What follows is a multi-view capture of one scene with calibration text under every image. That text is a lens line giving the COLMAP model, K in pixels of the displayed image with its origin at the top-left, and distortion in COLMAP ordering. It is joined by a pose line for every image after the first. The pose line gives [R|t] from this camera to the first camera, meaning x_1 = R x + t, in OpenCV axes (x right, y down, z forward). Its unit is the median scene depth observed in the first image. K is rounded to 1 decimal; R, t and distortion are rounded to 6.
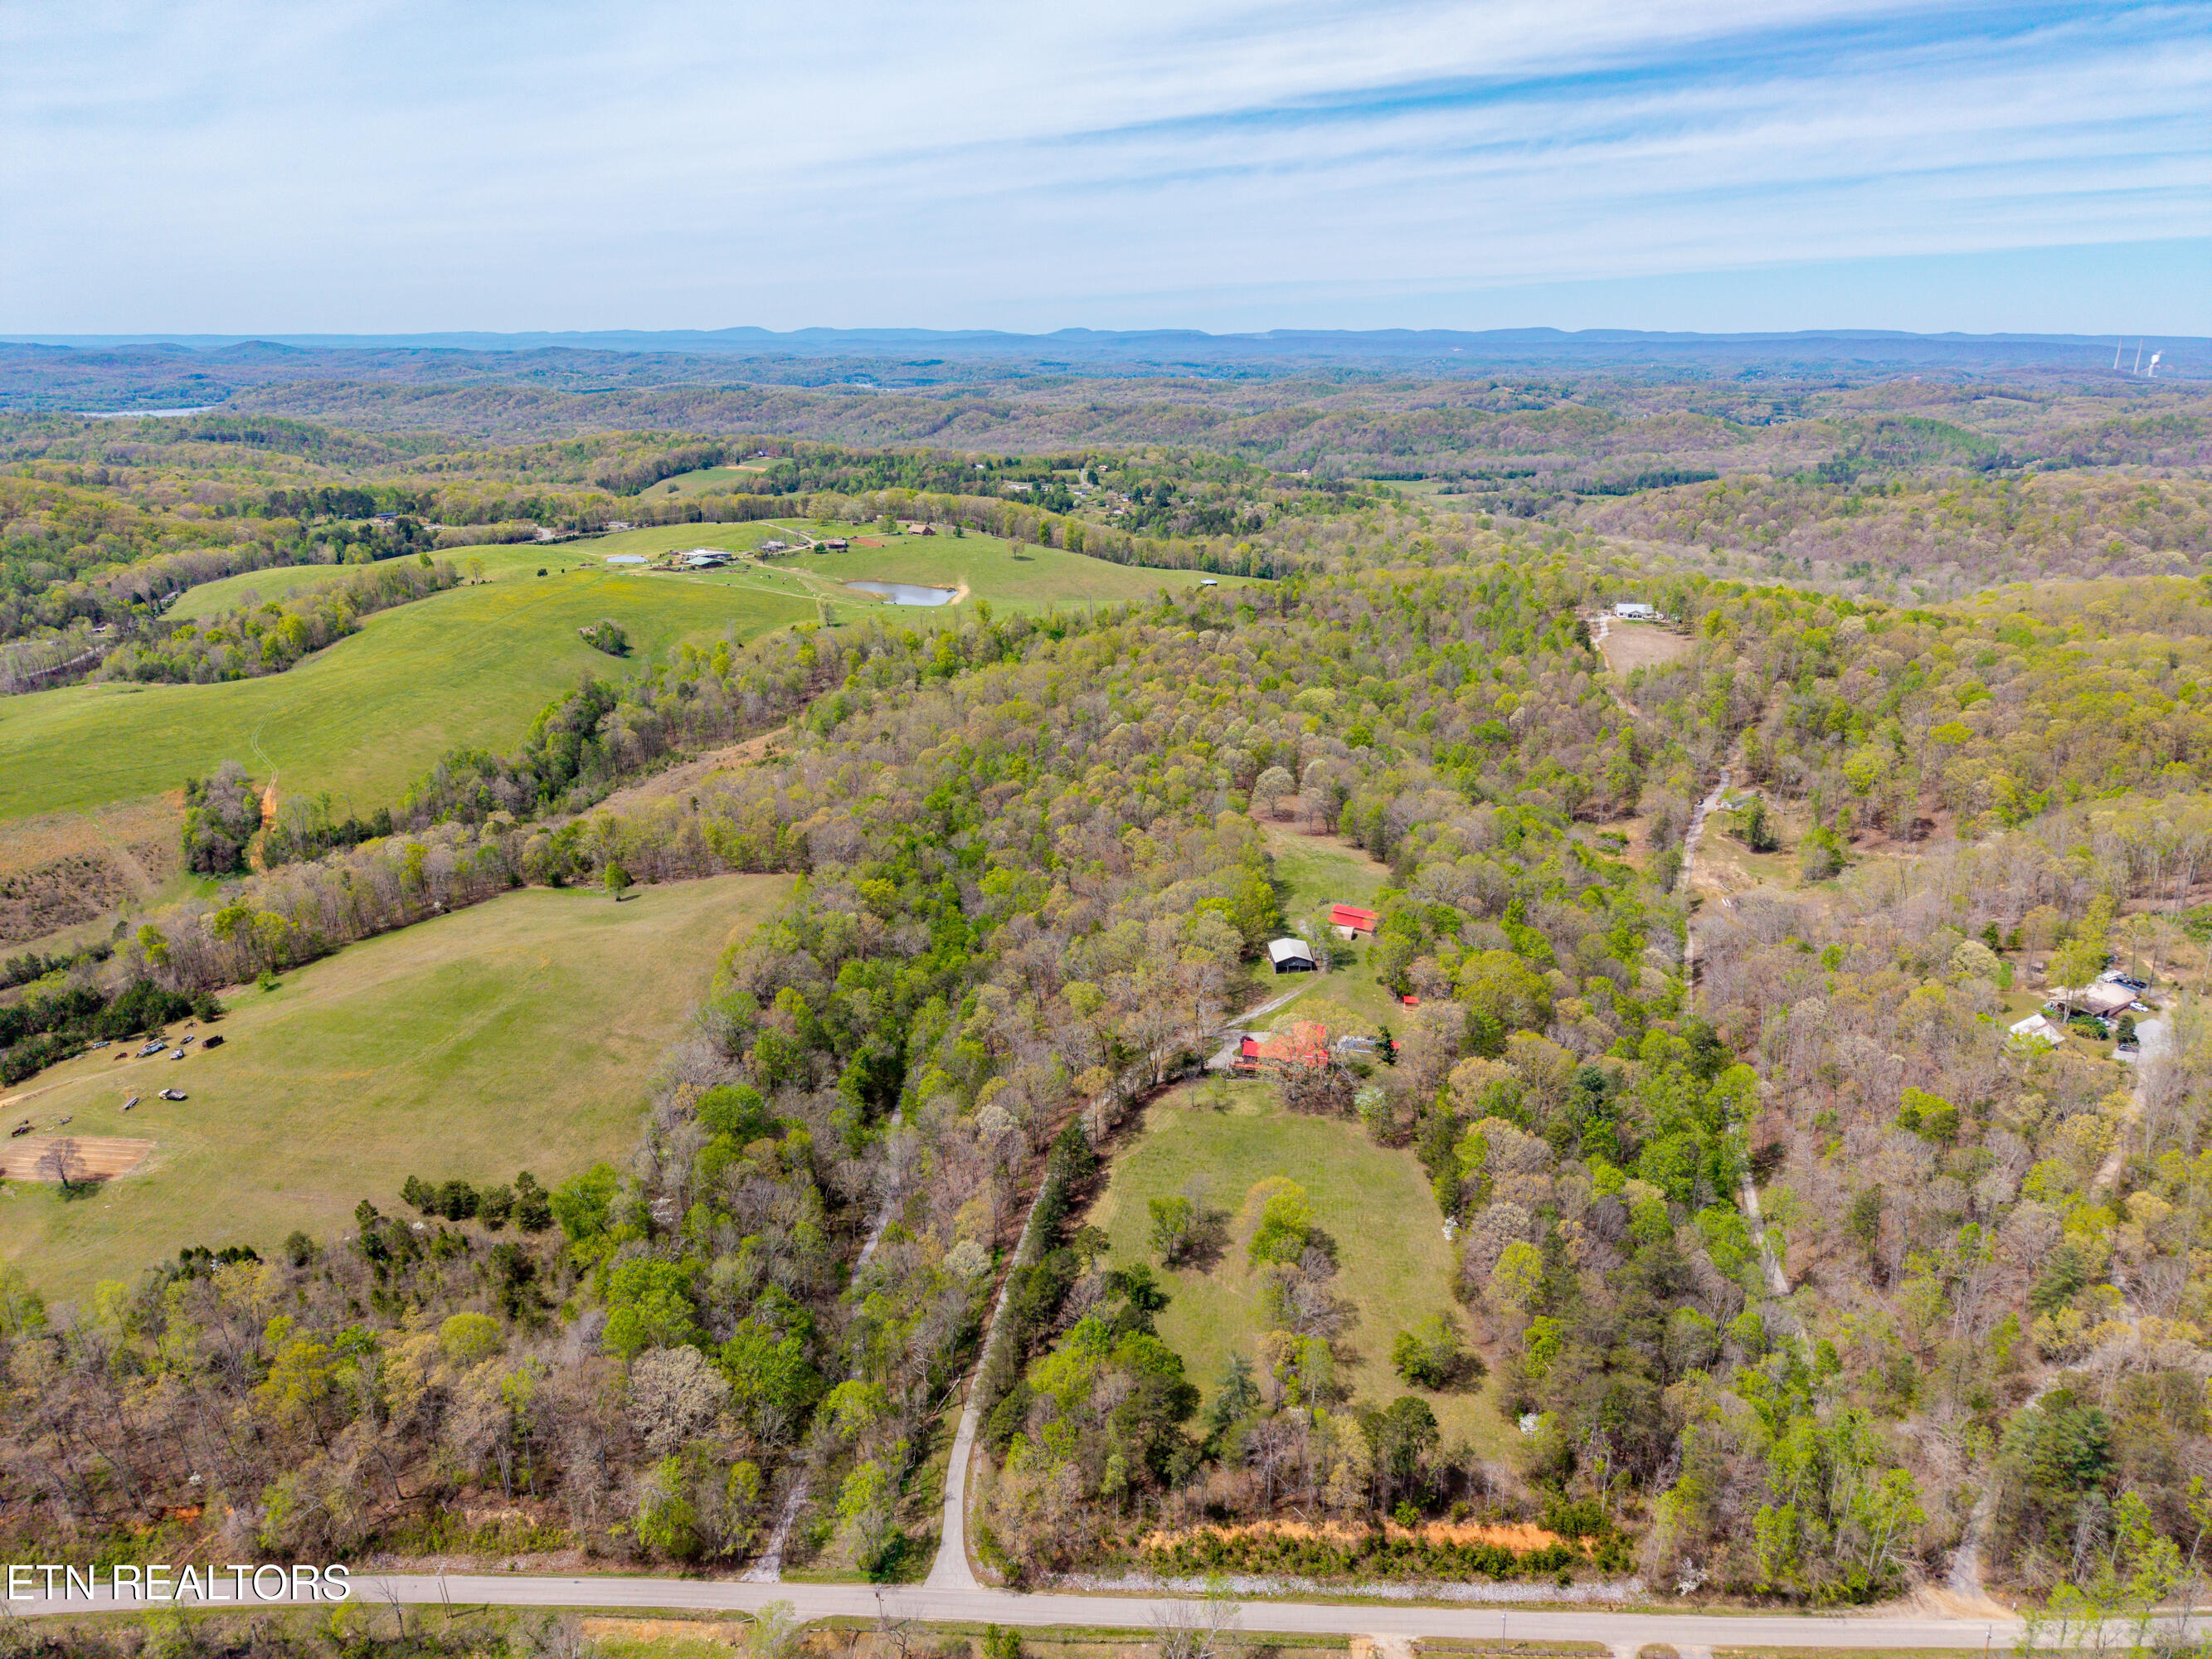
lens RADIAL K [[1511.4, 0, 1103.6], [0, 1511.4, 793.8], [0, 0, 1]] dist [0.010269, -0.014794]
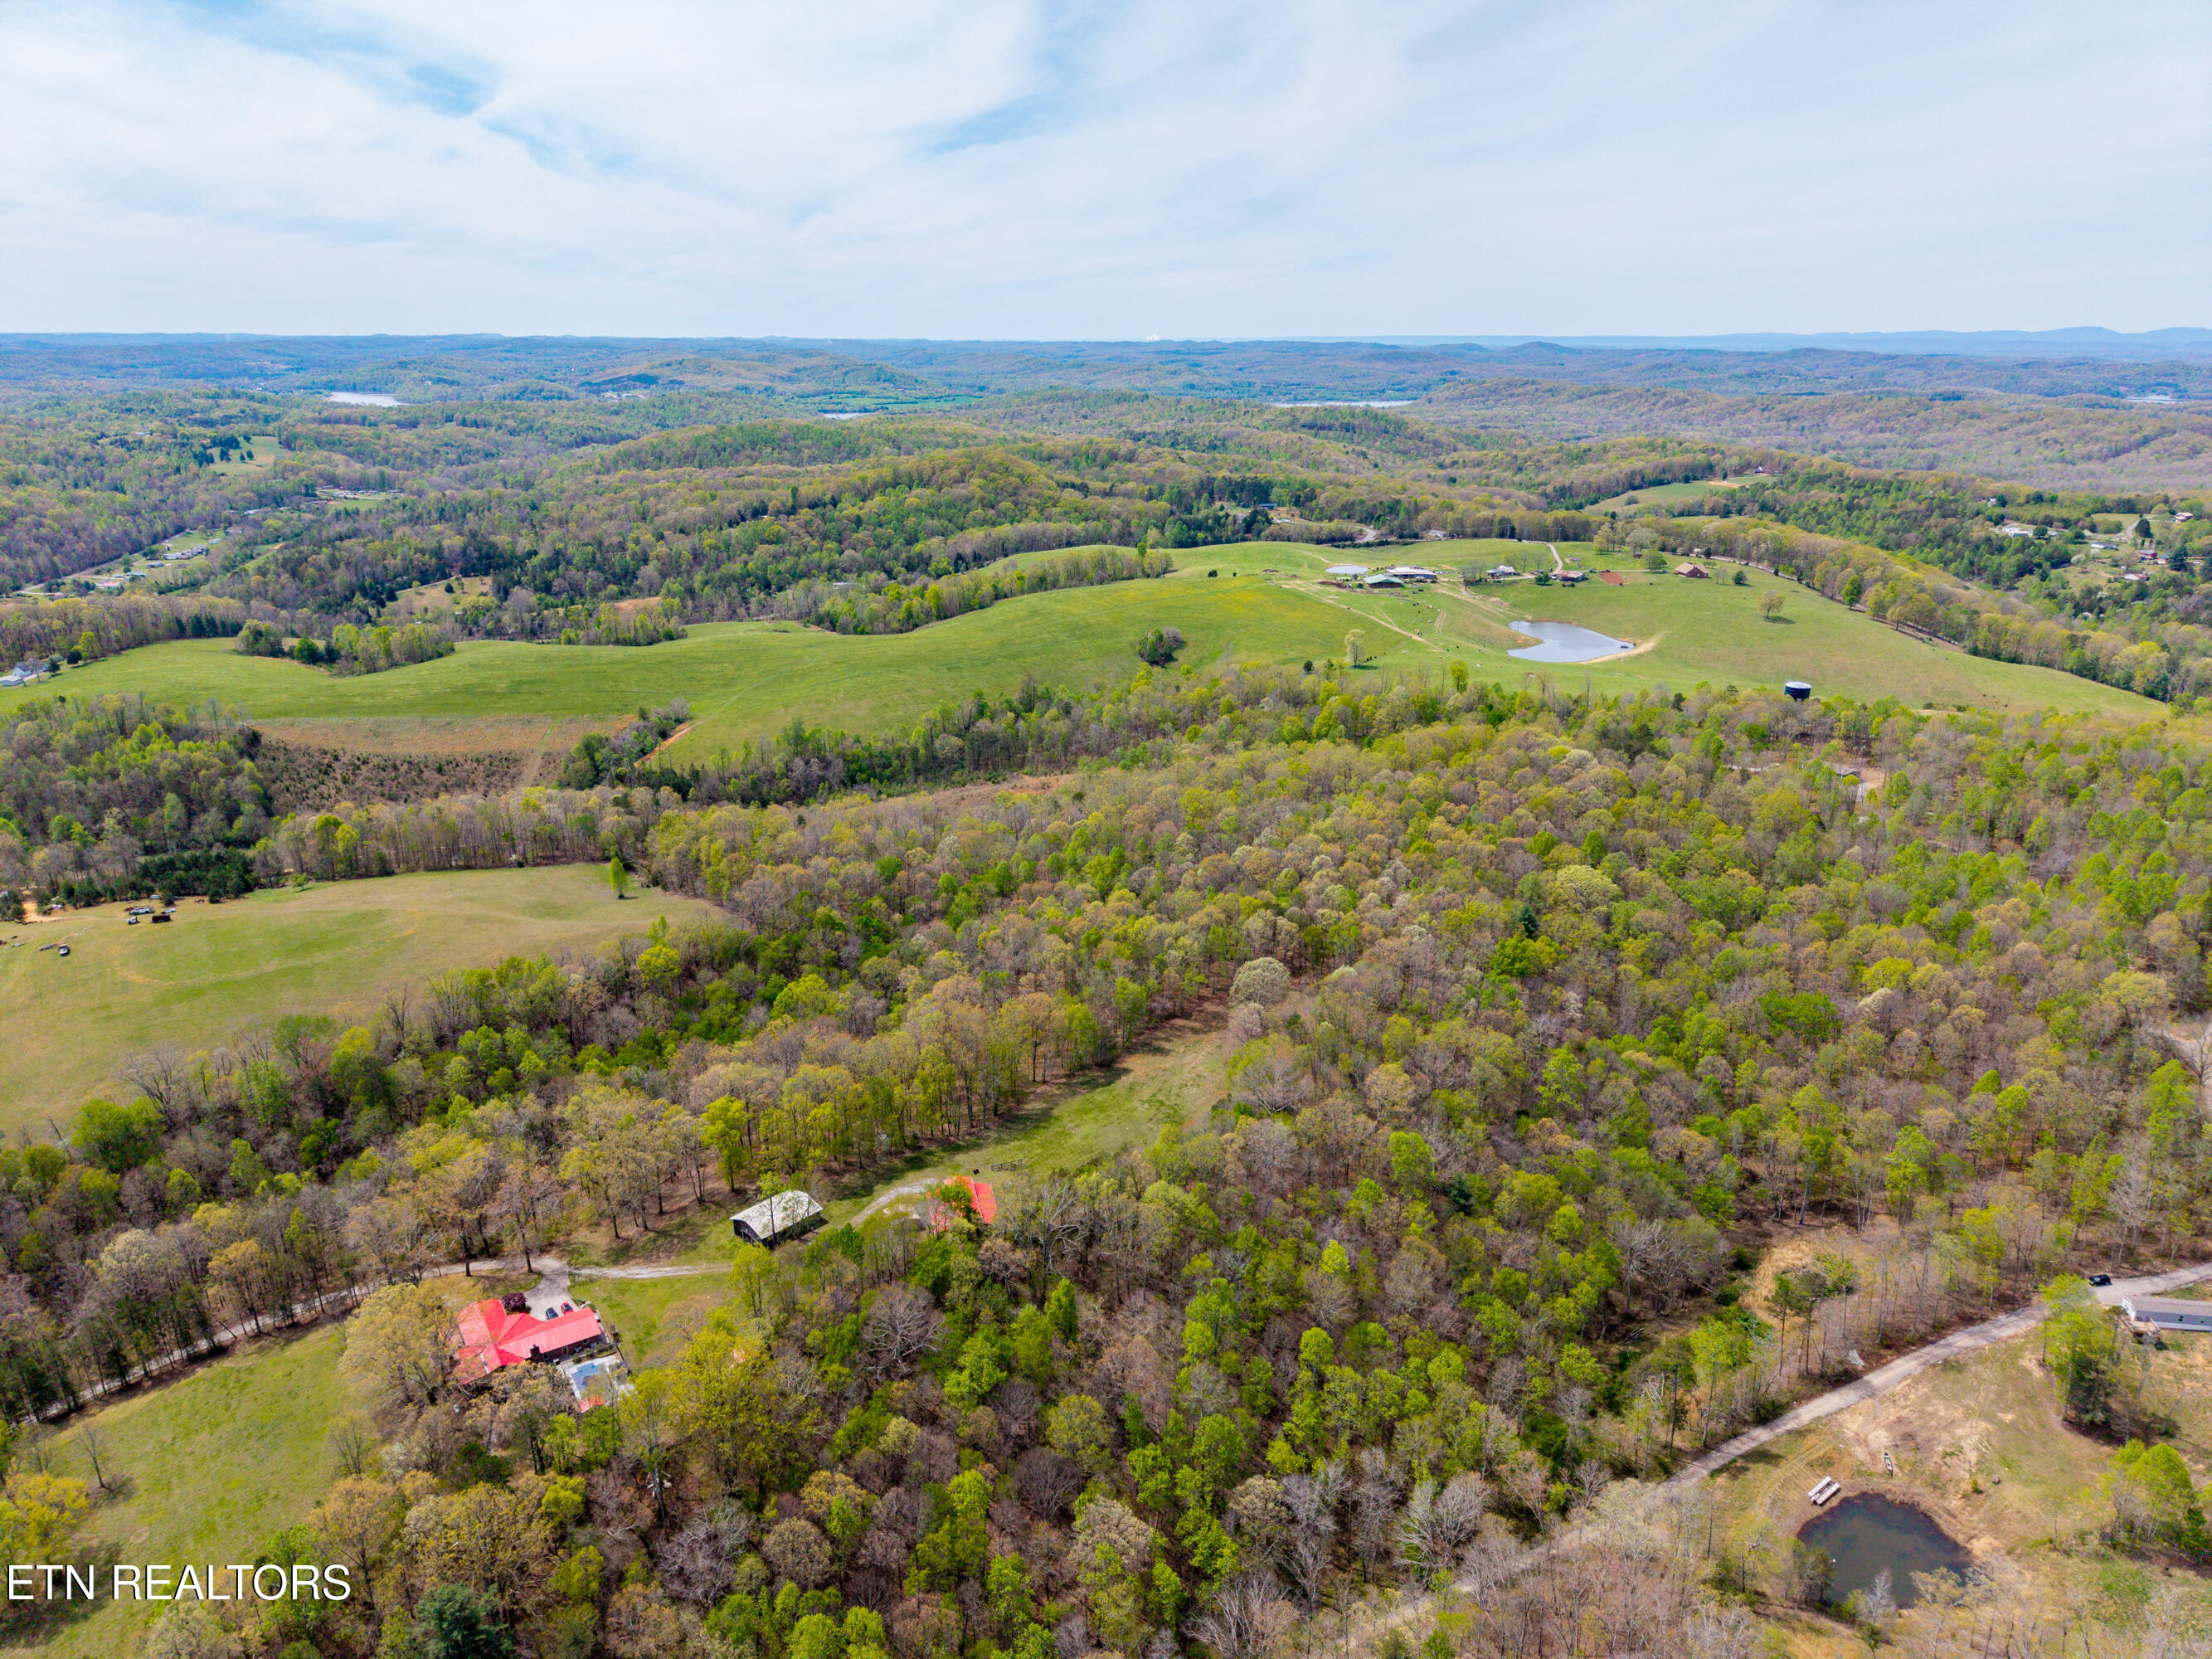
lens RADIAL K [[1511.4, 0, 1103.6], [0, 1511.4, 793.8], [0, 0, 1]] dist [0.010269, -0.014794]
pose [[0.698416, 0.205915, -0.685430, 0.088237], [-0.206639, 0.974947, 0.082337, -0.022159], [0.685212, 0.084130, 0.723468, 0.077386]]
